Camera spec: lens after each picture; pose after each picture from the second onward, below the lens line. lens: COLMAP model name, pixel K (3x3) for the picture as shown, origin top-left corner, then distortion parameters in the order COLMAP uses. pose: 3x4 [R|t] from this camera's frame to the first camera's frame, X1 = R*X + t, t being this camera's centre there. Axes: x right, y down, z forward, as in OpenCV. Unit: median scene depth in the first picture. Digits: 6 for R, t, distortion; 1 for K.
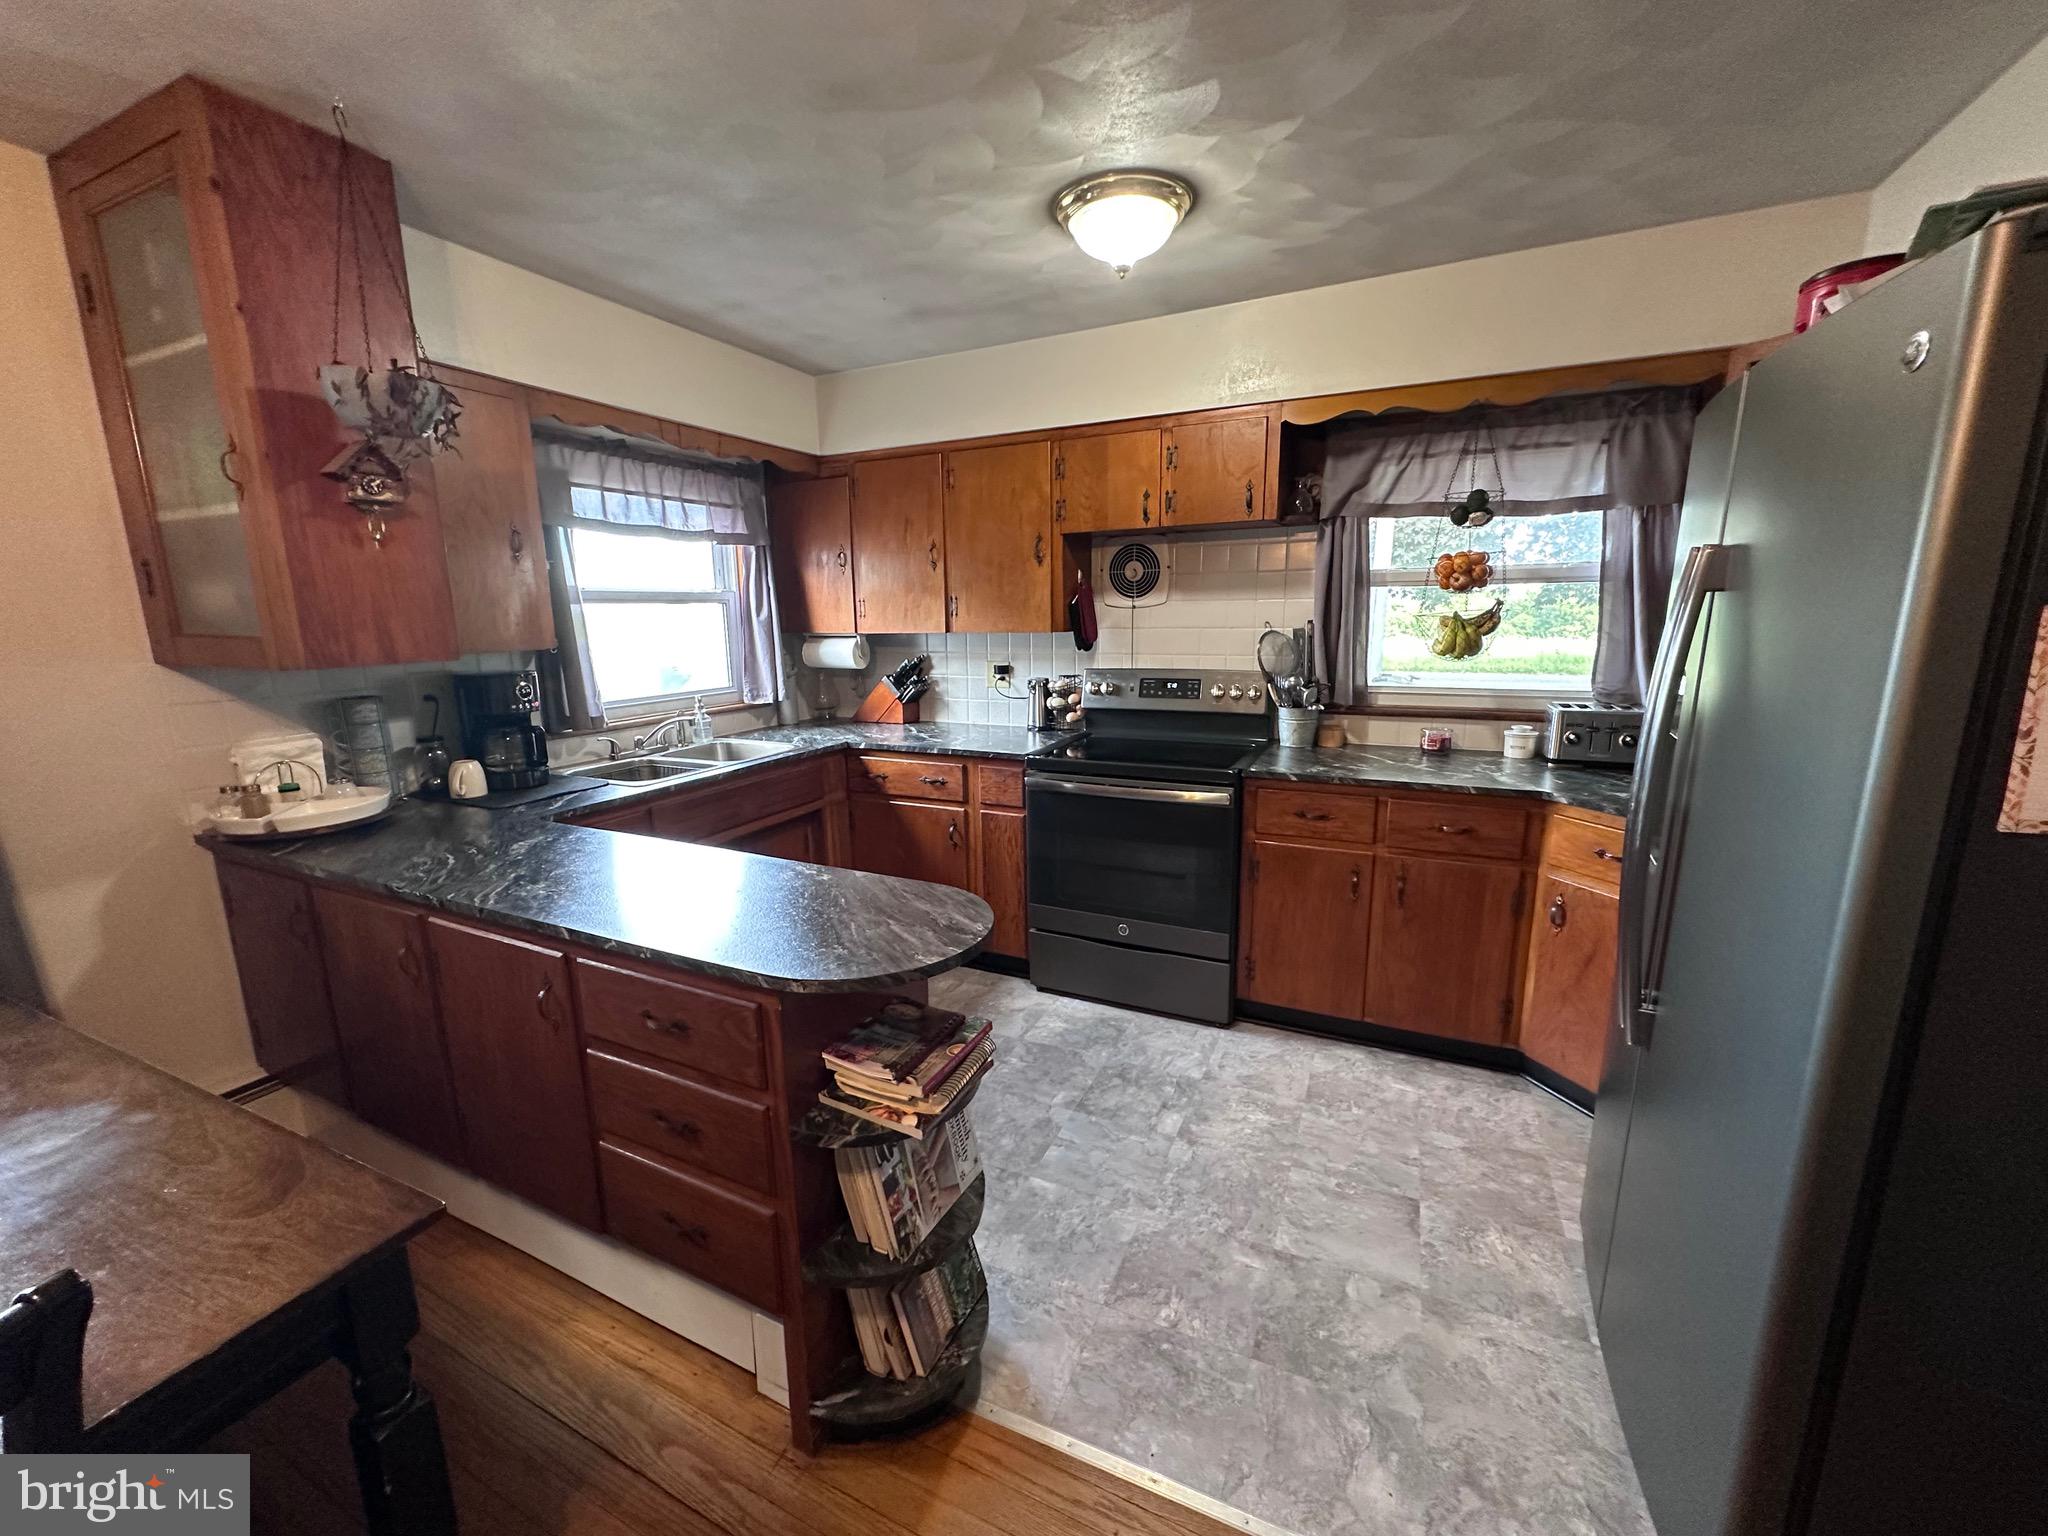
lens RADIAL K [[819.7, 0, 1023.7], [0, 819.7, 771.8], [0, 0, 1]] dist [-0.003351, 0.000679]
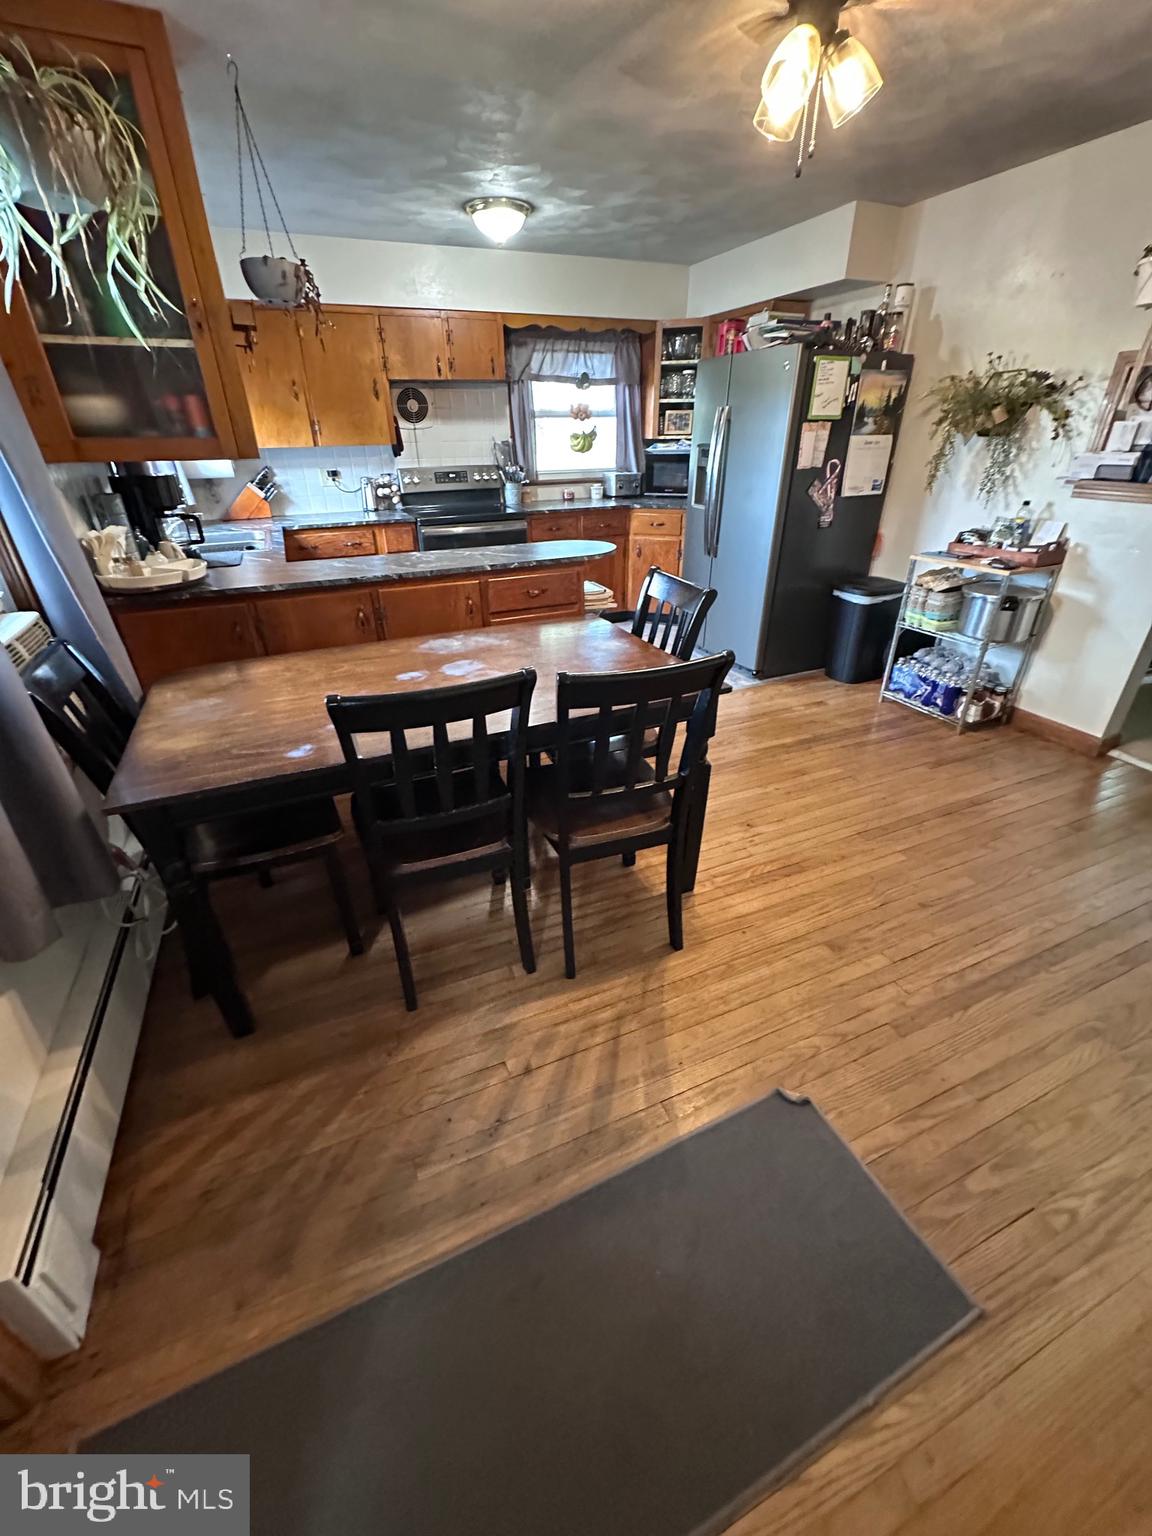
lens RADIAL K [[614.8, 0, 576.0], [0, 614.8, 768.0], [0, 0, 1]] dist [-0.003351, 0.000679]
pose [[0.652890, -0.358230, 0.667387, -0.877790], [0.152210, 0.925170, 0.347696, 0.072978], [-0.742002, -0.125424, 0.658560, -0.231268]]
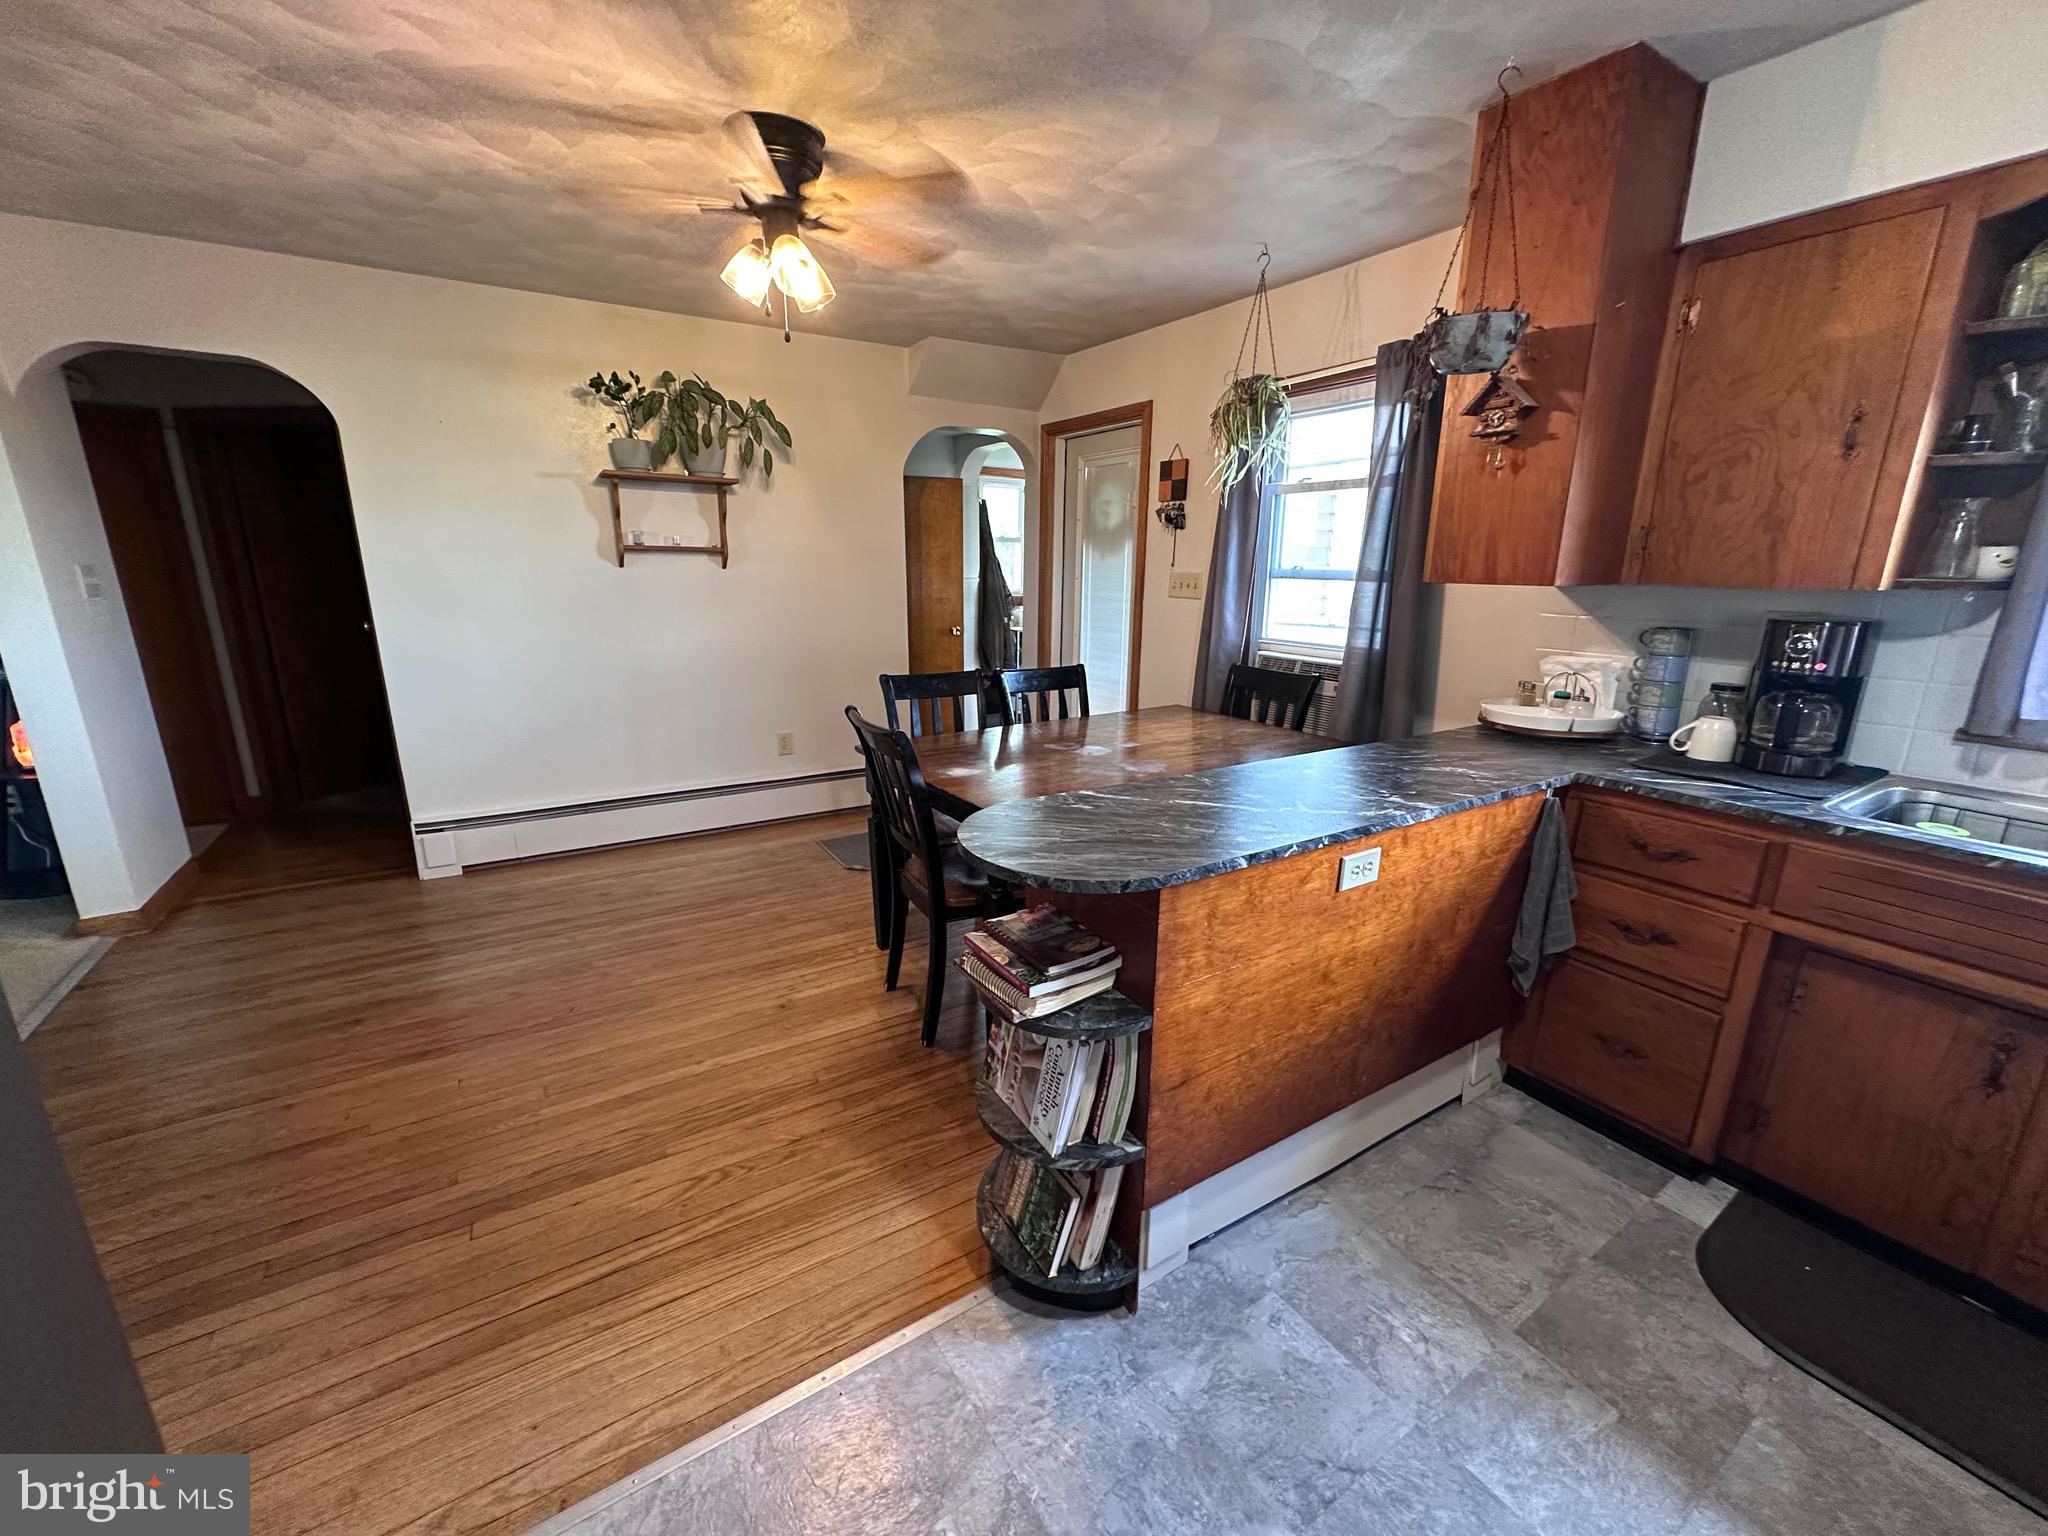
lens RADIAL K [[819.7, 0, 1023.7], [0, 819.7, 771.8], [0, 0, 1]] dist [-0.003351, 0.000679]
pose [[-0.532742, 0.222578, -0.816484, 0.324663], [-0.167553, 0.917954, 0.359564, -0.119582], [0.829525, 0.328359, -0.451739, 0.660370]]
